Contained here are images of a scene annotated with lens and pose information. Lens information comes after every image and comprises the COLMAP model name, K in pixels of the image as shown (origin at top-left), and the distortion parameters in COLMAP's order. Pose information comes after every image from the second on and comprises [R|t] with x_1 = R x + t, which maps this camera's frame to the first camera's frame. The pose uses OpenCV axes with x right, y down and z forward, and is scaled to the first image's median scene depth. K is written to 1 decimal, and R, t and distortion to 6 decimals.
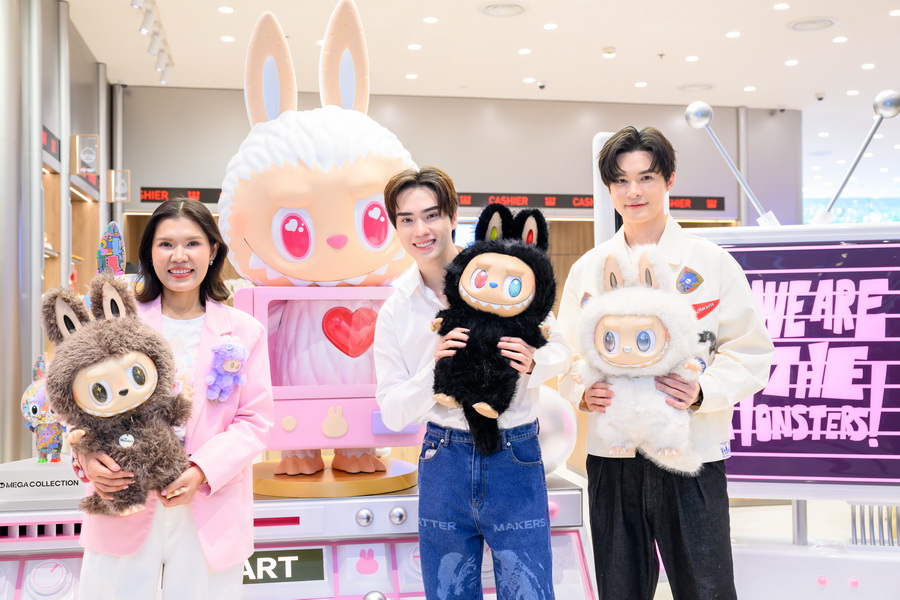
lens RADIAL K [[970.8, 0, 444.4], [0, 970.8, 298.3], [0, 0, 1]] dist [0.031306, 0.000000]
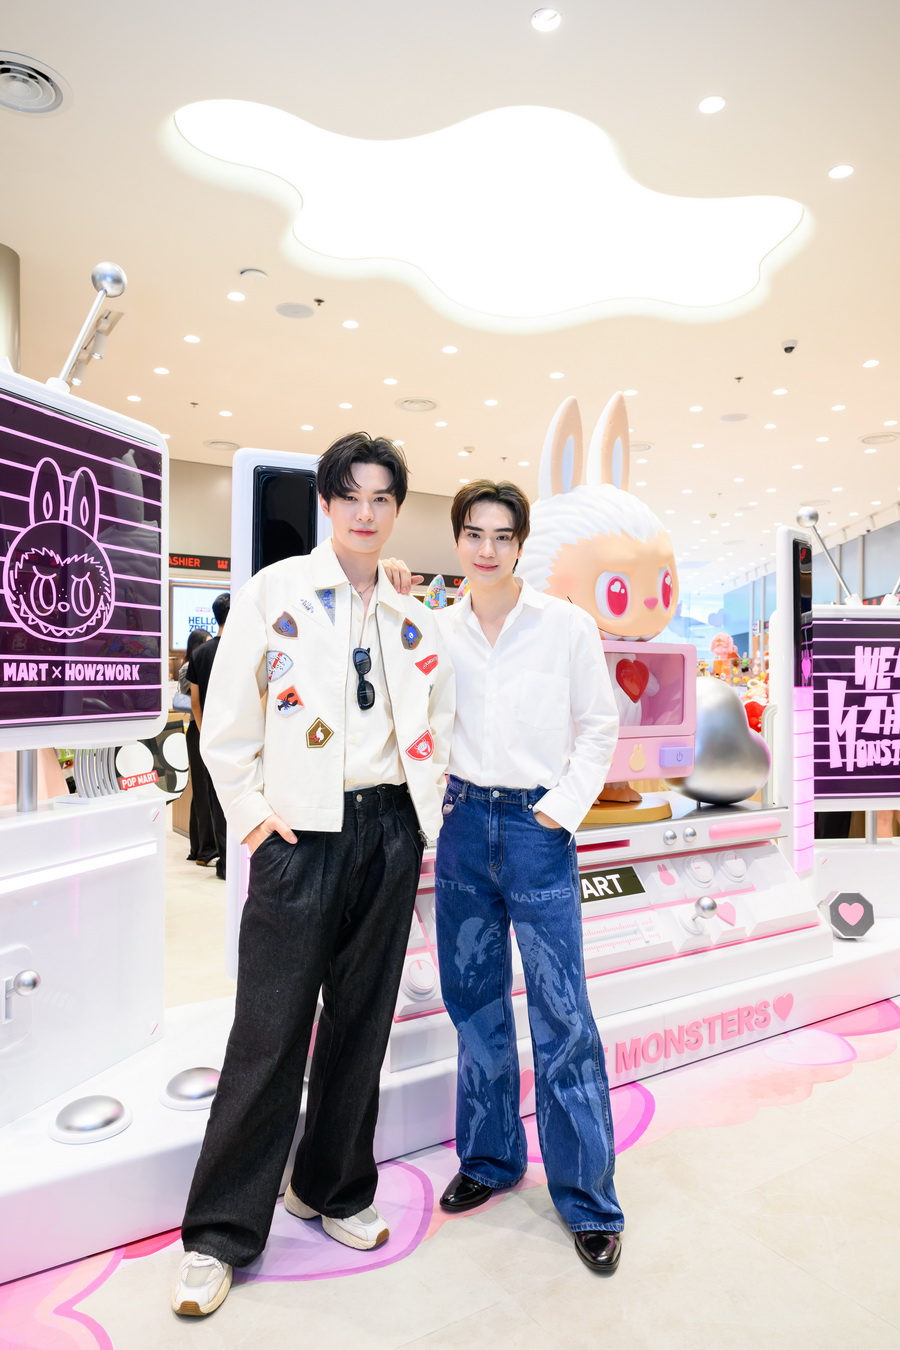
lens RADIAL K [[893.4, 0, 426.5], [0, 893.4, 650.9], [0, 0, 1]] dist [0.029302, -0.000950]
pose [[0.923668, 0.026241, 0.382295, -0.697897], [-0.024224, 0.999656, -0.010090, 0.015112], [-0.382428, 0.000059, 0.923985, 0.096053]]
